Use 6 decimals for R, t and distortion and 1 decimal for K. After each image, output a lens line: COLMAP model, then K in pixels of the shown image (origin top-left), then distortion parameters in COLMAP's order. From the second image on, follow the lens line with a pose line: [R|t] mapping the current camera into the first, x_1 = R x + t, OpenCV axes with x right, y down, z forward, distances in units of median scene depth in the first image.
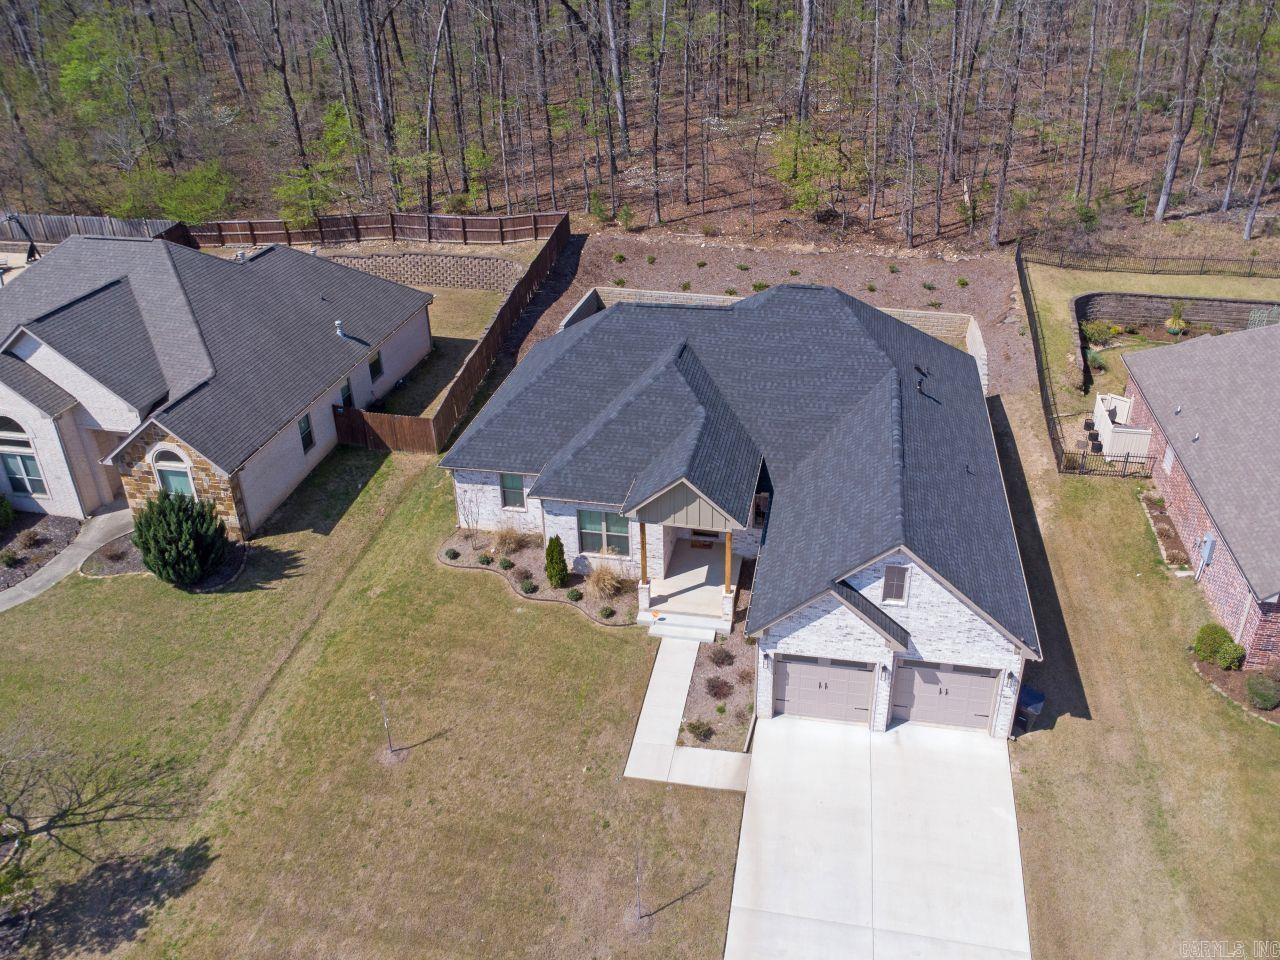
lens RADIAL K [[958.4, 0, 709.5], [0, 958.4, 381.2], [0, 0, 1]] dist [0.005538, -0.004147]
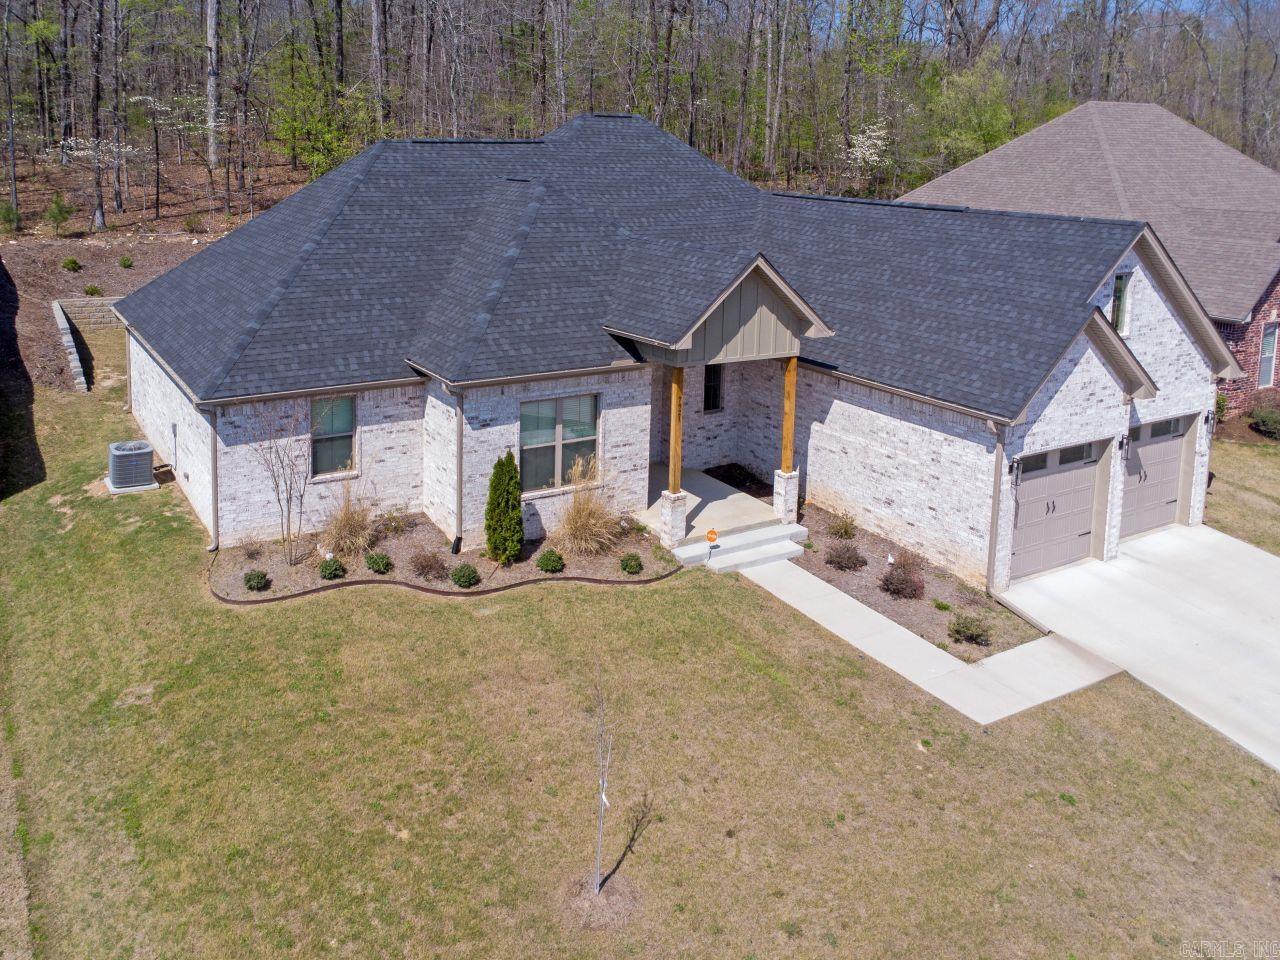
lens RADIAL K [[1050.7, 0, 547.1], [0, 1050.7, 268.0], [0, 0, 1]] dist [0.001342, 0.001800]
pose [[0.783467, -0.068284, 0.617671, -0.509906], [0.256826, 0.940669, -0.221772, 0.204342], [-0.565880, 0.332385, 0.754520, 0.520579]]
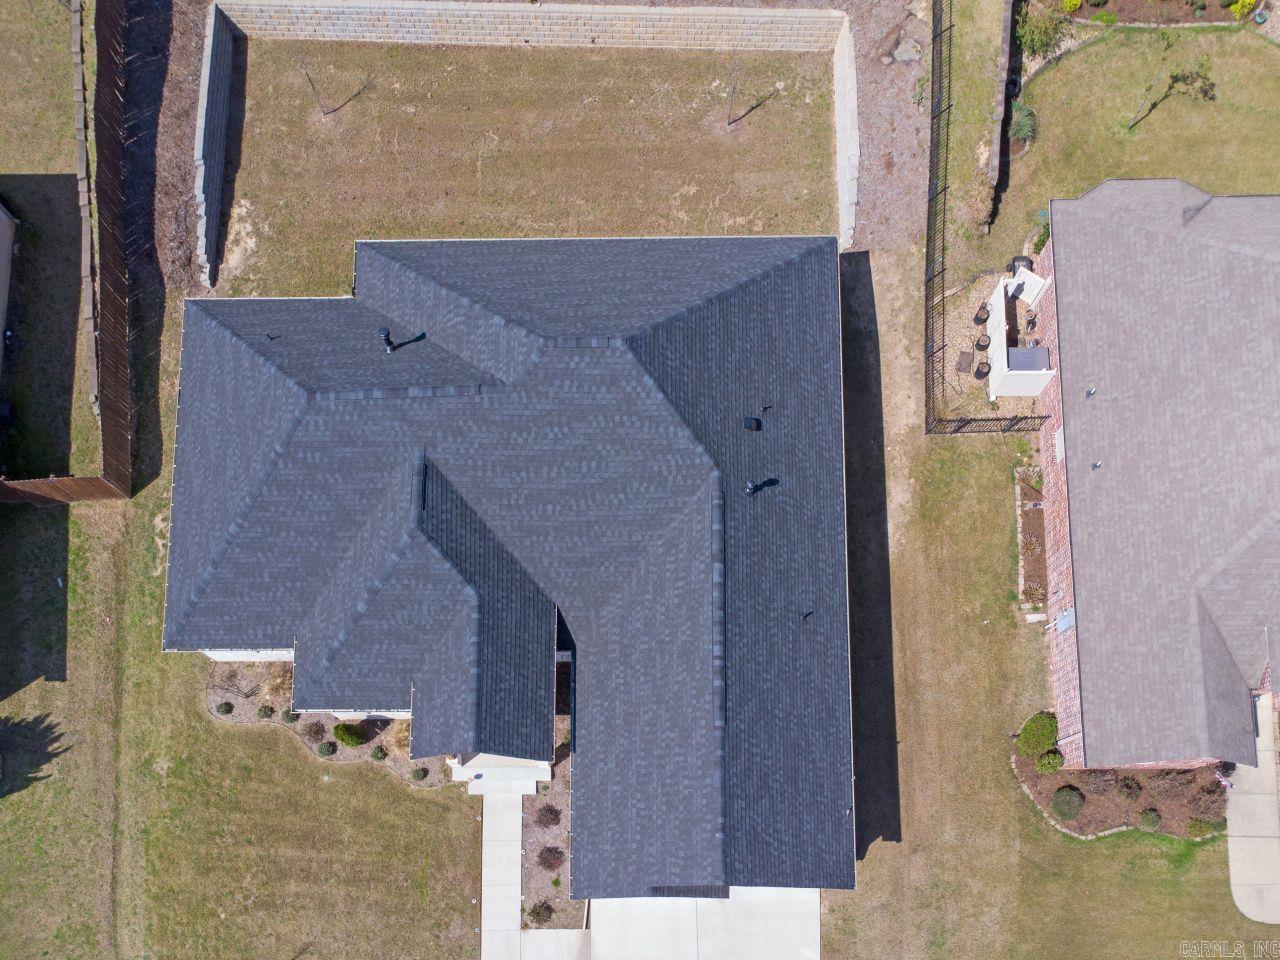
lens RADIAL K [[1039.4, 0, 621.1], [0, 1039.4, 768.3], [0, 0, 1]] dist [0.002317, -0.000737]
pose [[0.987820, -0.155544, -0.004137, 0.096544], [0.090302, 0.551432, 0.829318, -0.602579], [-0.126714, -0.819591, 0.558761, 0.409543]]
